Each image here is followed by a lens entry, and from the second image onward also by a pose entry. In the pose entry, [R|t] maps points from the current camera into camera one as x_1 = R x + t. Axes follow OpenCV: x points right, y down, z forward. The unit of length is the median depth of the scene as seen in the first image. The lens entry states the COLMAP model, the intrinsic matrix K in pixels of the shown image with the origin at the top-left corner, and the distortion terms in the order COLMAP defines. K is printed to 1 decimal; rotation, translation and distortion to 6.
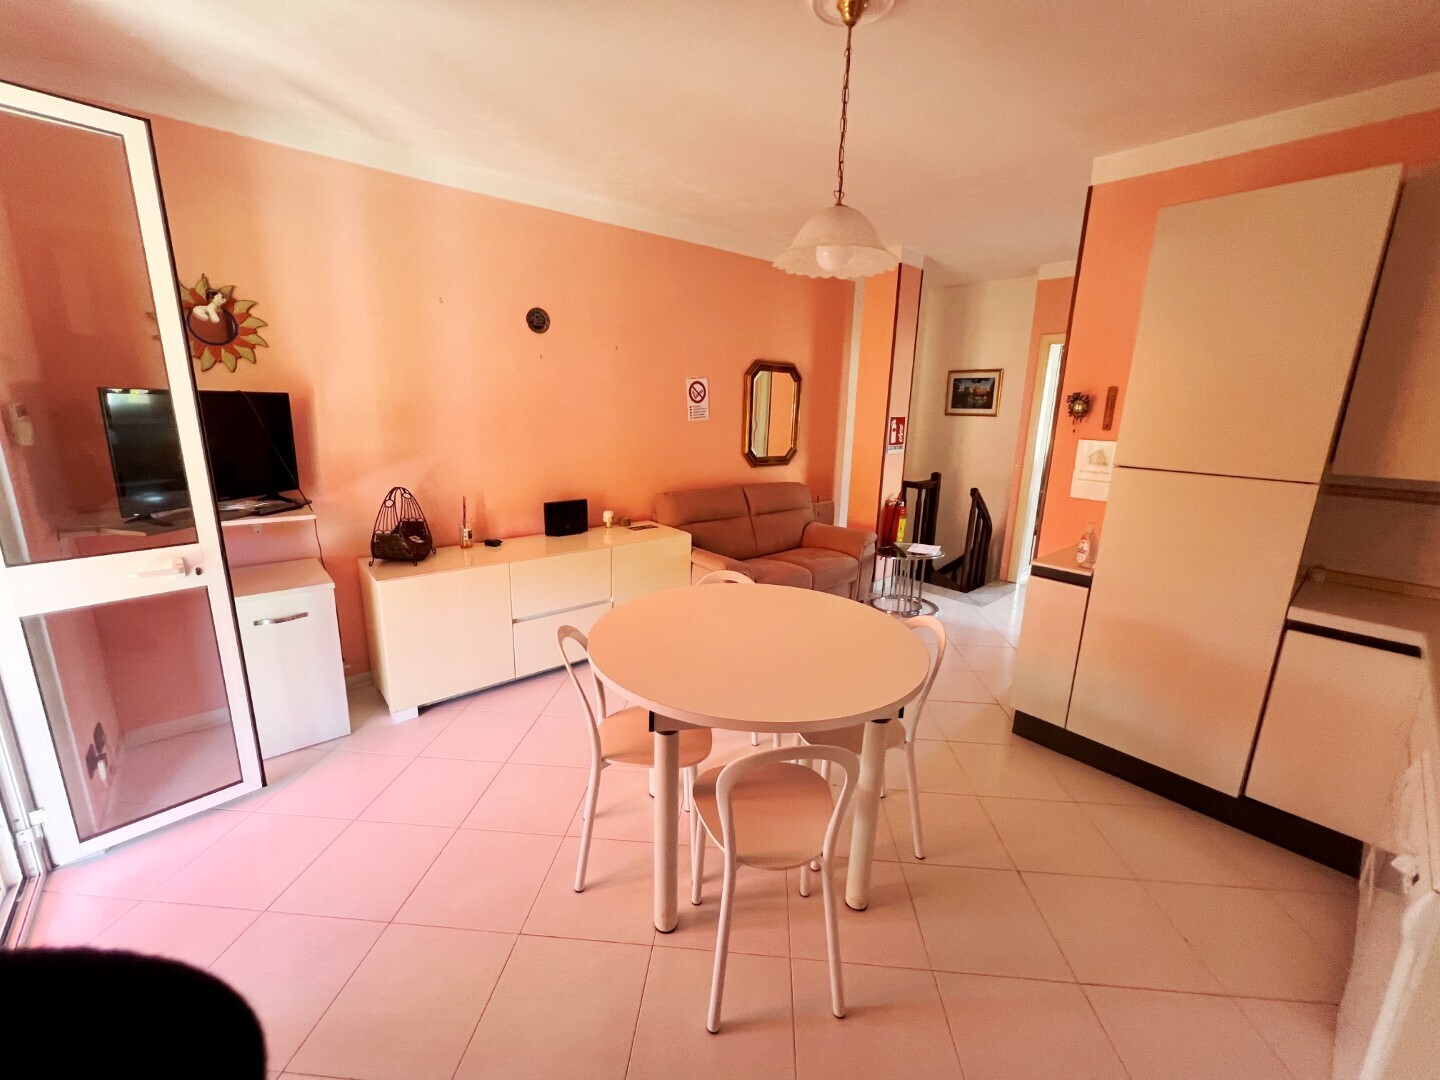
lens RADIAL K [[578.7, 0, 720.1], [0, 578.7, 534.2], [0, 0, 1]] dist [-0.001273, 0.000154]
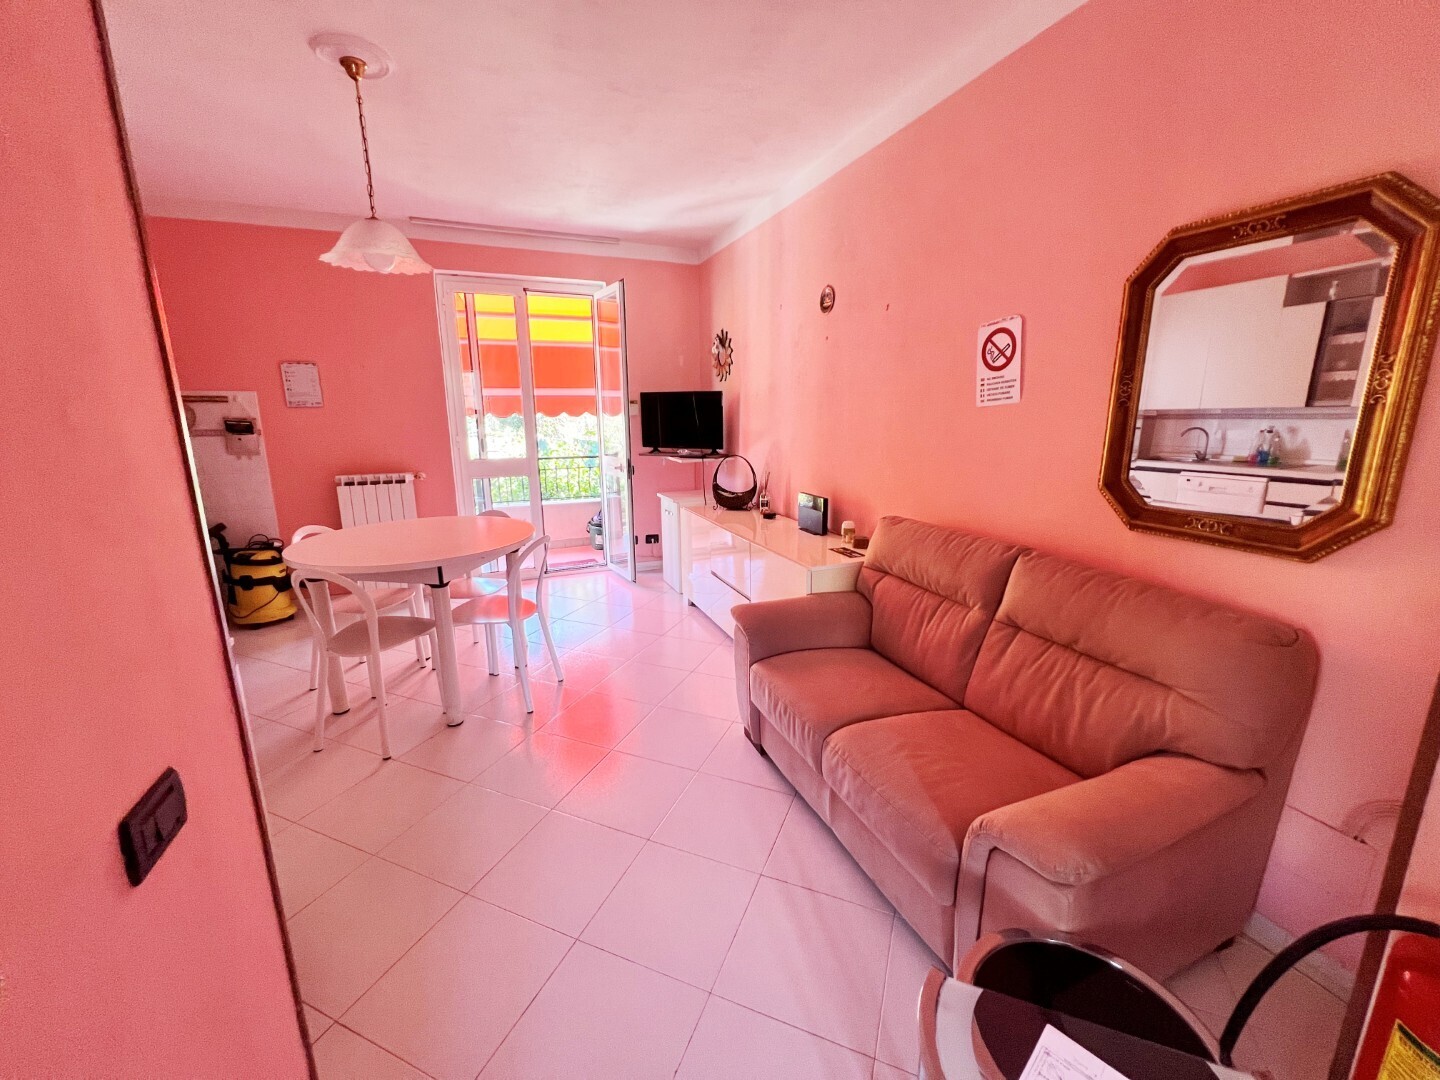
lens RADIAL K [[578.7, 0, 720.1], [0, 578.7, 534.2], [0, 0, 1]] dist [-0.001273, 0.000154]
pose [[-0.314736, 0.181094, -0.931744, 0.539641], [-0.213417, 0.942995, 0.255371, -0.169495], [0.924875, 0.279225, -0.258146, 0.947247]]
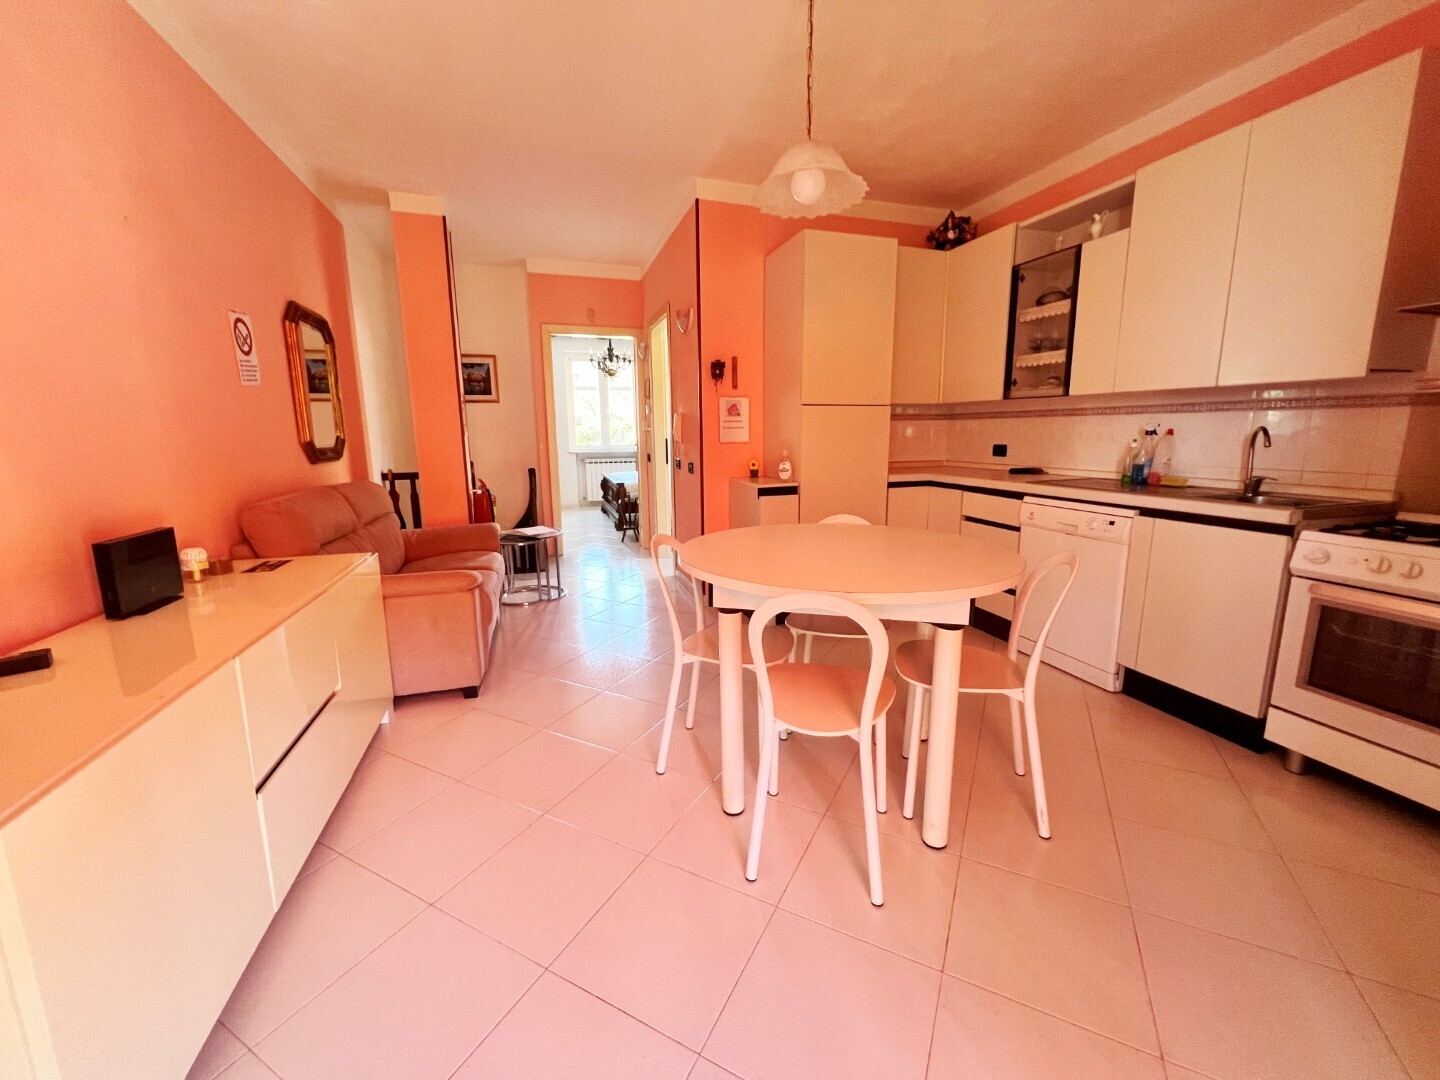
lens RADIAL K [[578.7, 0, 720.1], [0, 578.7, 534.2], [0, 0, 1]] dist [-0.001273, 0.000154]
pose [[0.394043, -0.190808, 0.899068, -0.417244], [0.223758, 0.968696, 0.107517, -0.003546], [-0.891438, 0.158808, 0.424403, 0.343329]]
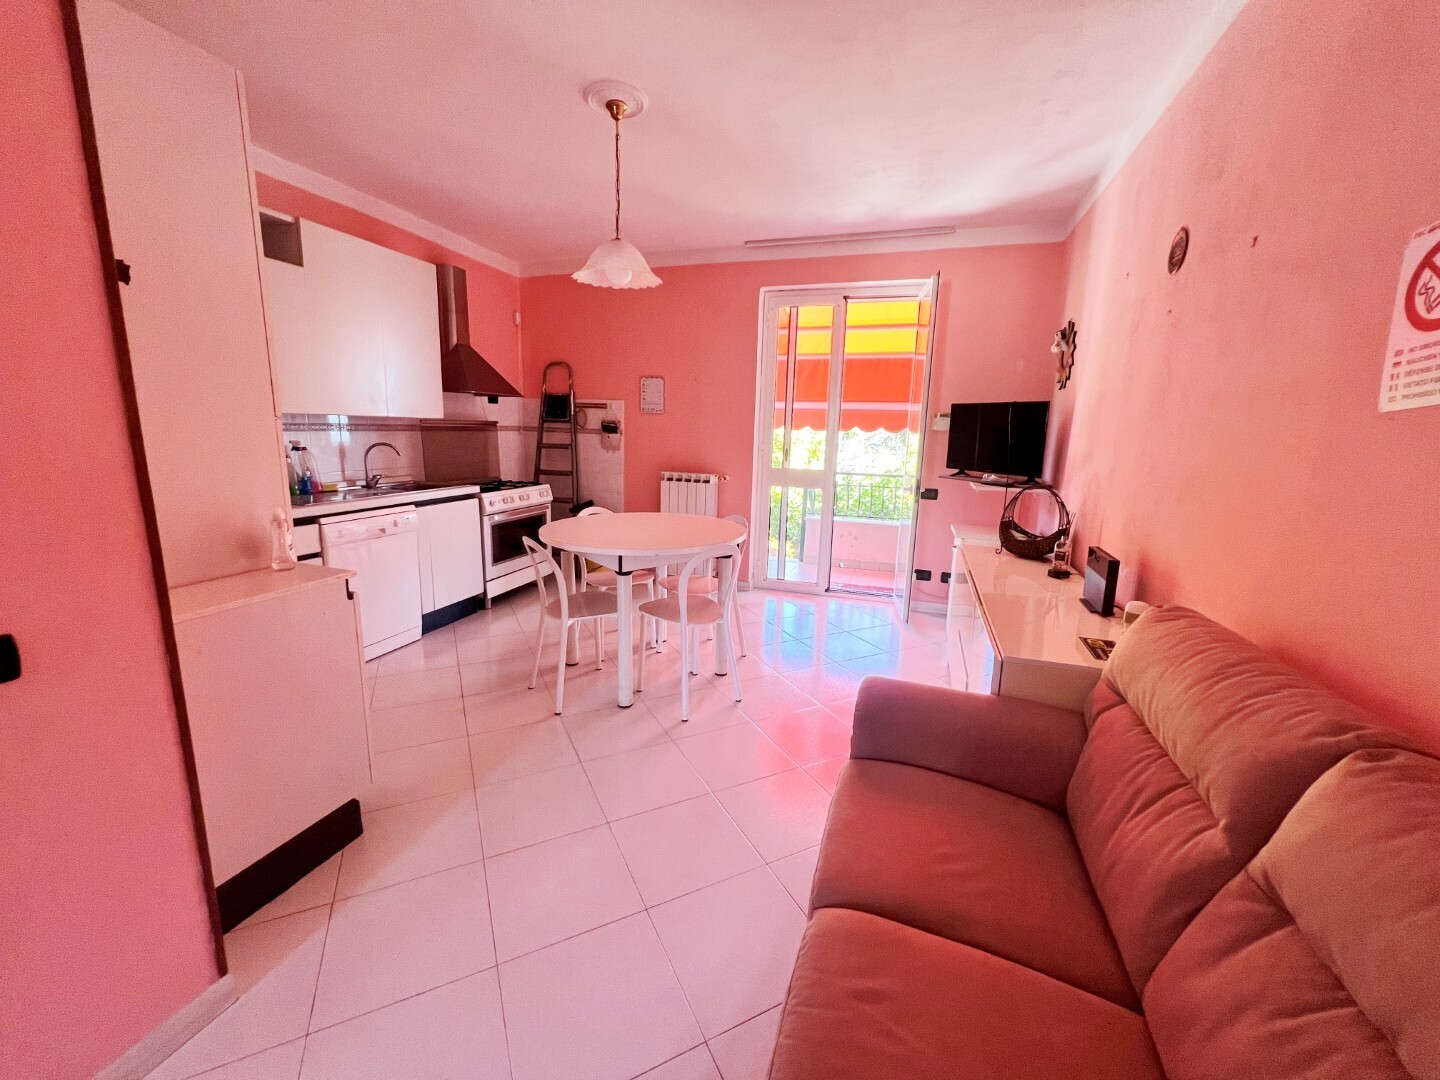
lens RADIAL K [[578.7, 0, 720.1], [0, 578.7, 534.2], [0, 0, 1]] dist [-0.001273, 0.000154]
pose [[-0.857841, 0.049779, -0.511499, 0.321628], [-0.159532, 0.920334, 0.357120, -0.189603], [0.488527, 0.387952, -0.781559, 1.070789]]
